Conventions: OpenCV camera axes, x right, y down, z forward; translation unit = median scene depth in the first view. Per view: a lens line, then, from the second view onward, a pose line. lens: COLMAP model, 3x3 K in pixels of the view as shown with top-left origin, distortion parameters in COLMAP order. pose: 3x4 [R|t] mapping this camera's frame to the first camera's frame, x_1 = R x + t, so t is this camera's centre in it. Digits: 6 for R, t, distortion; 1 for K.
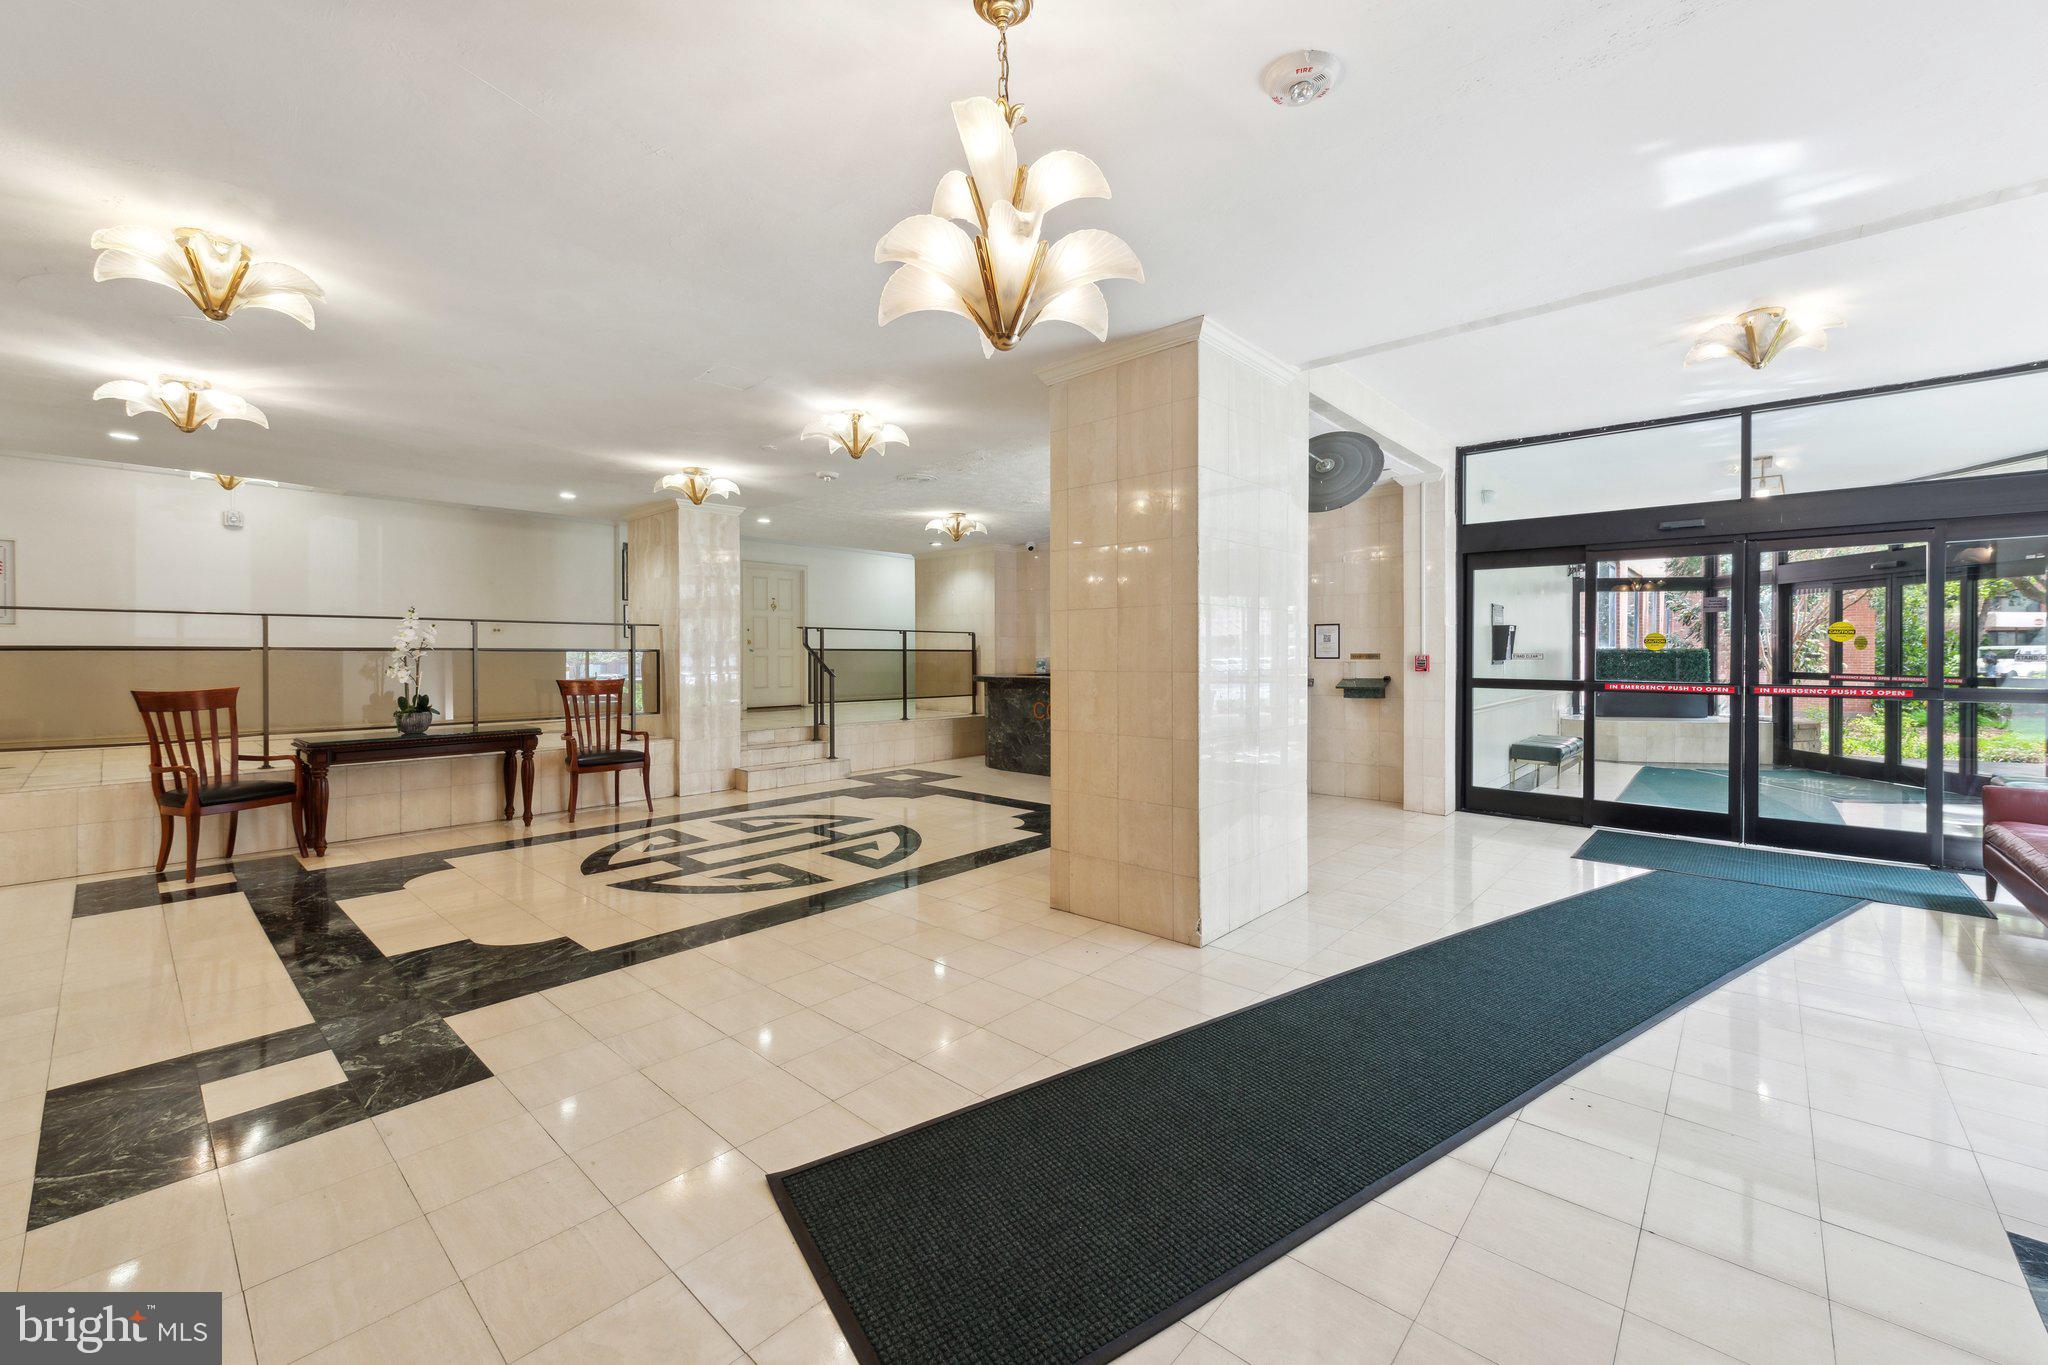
lens RADIAL K [[815.7, 0, 1026.0], [0, 815.7, 662.9], [0, 0, 1]] dist [0.014946, -0.004033]
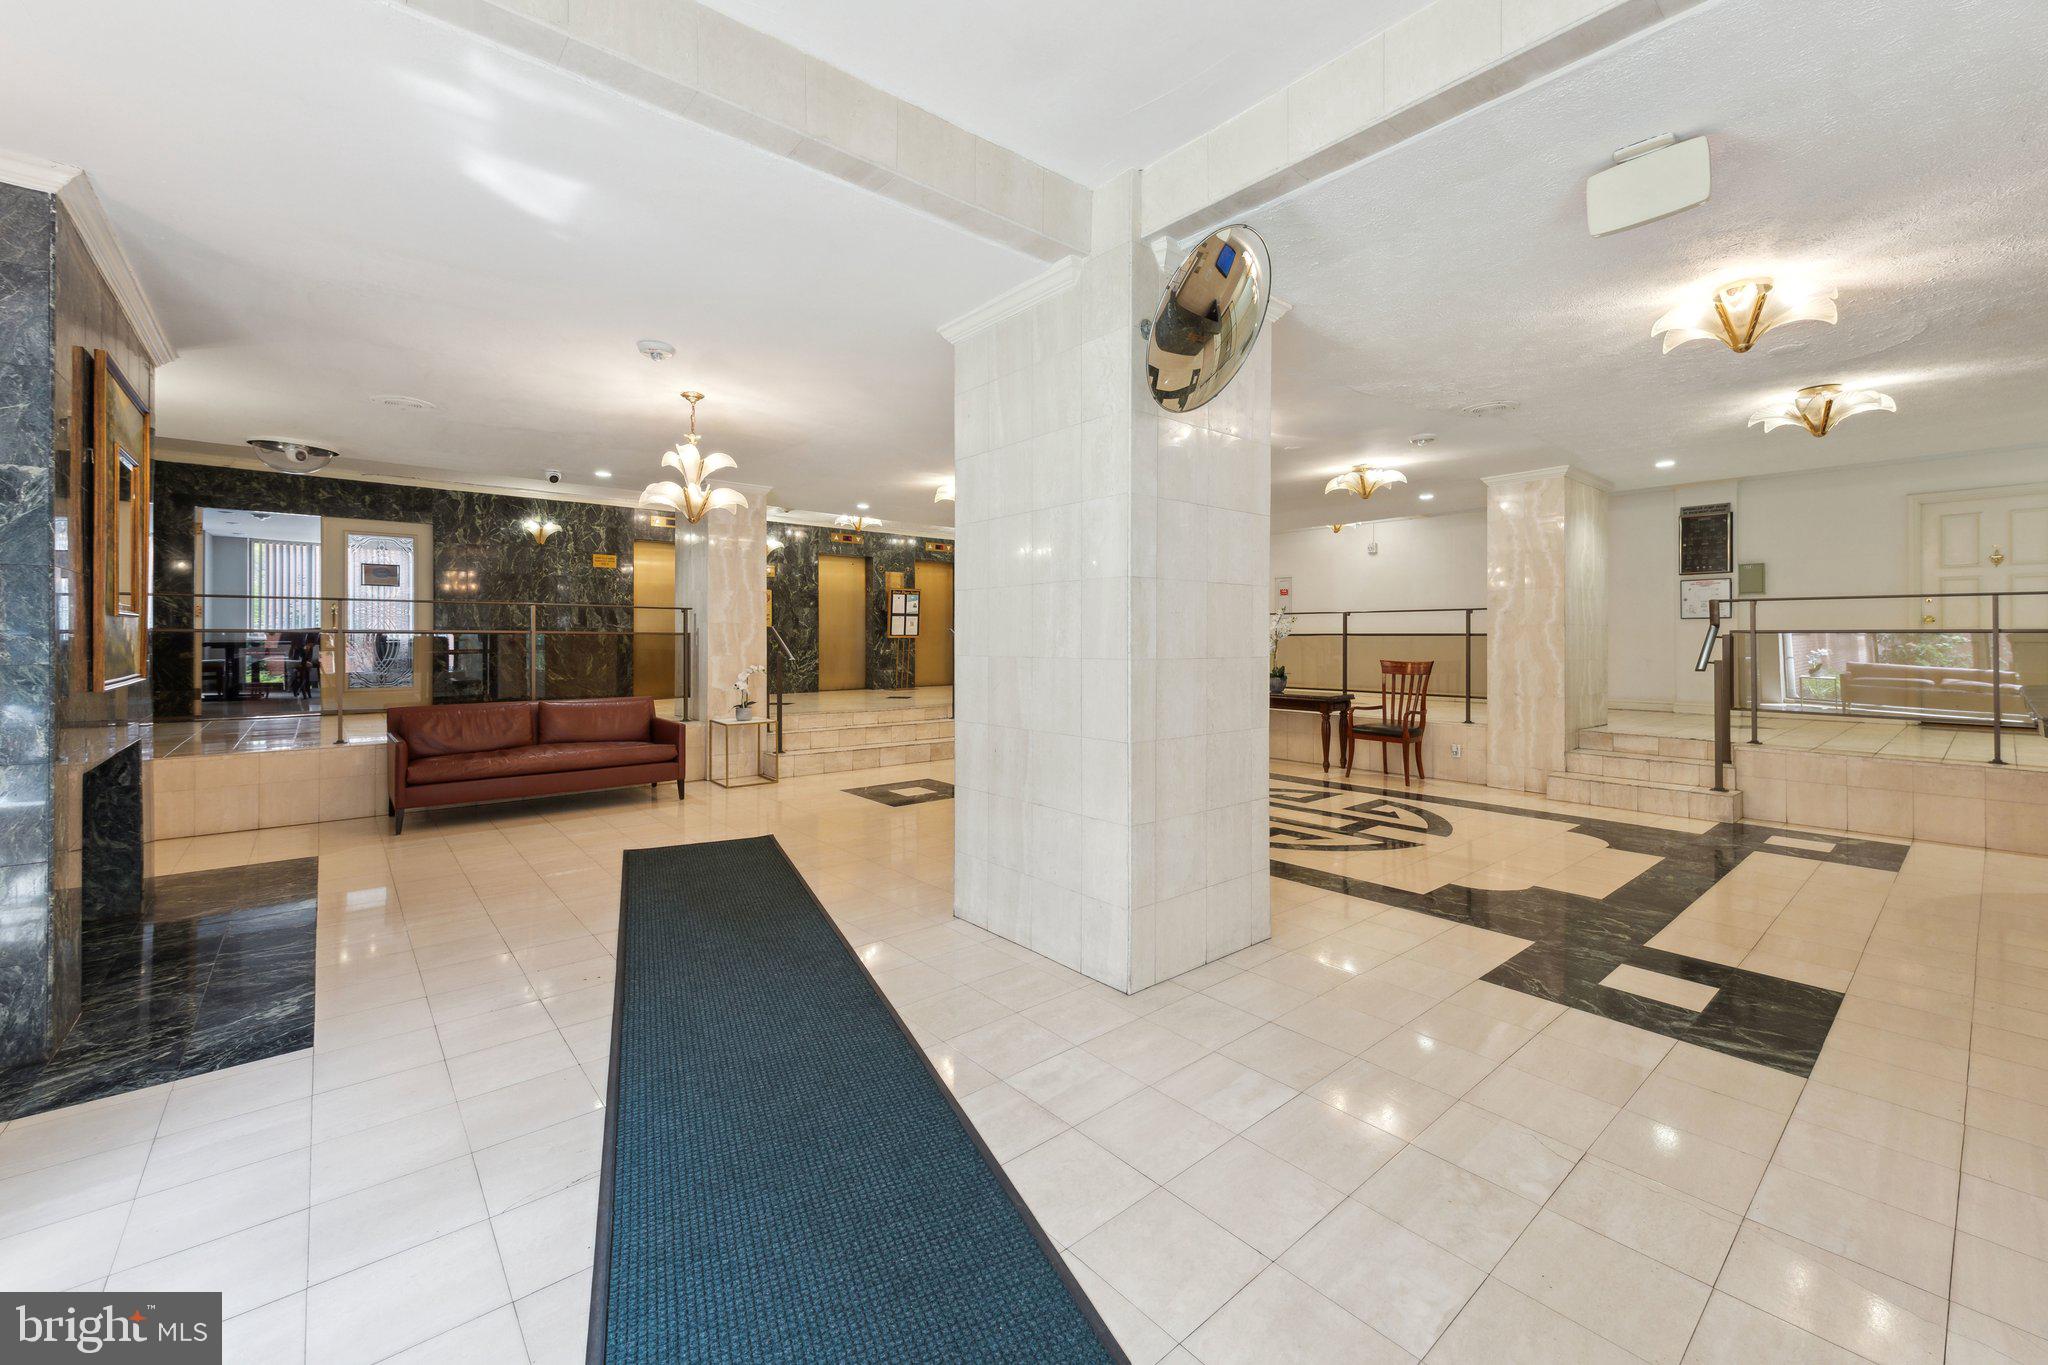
lens RADIAL K [[815.7, 0, 1033.3], [0, 815.7, 639.8], [0, 0, 1]] dist [0.014946, -0.004033]
pose [[-0.135587, 0.004183, -0.990757, 0.665772], [-0.011629, 0.999915, 0.005813, -0.009892], [0.990697, 0.012310, -0.135527, 0.661672]]
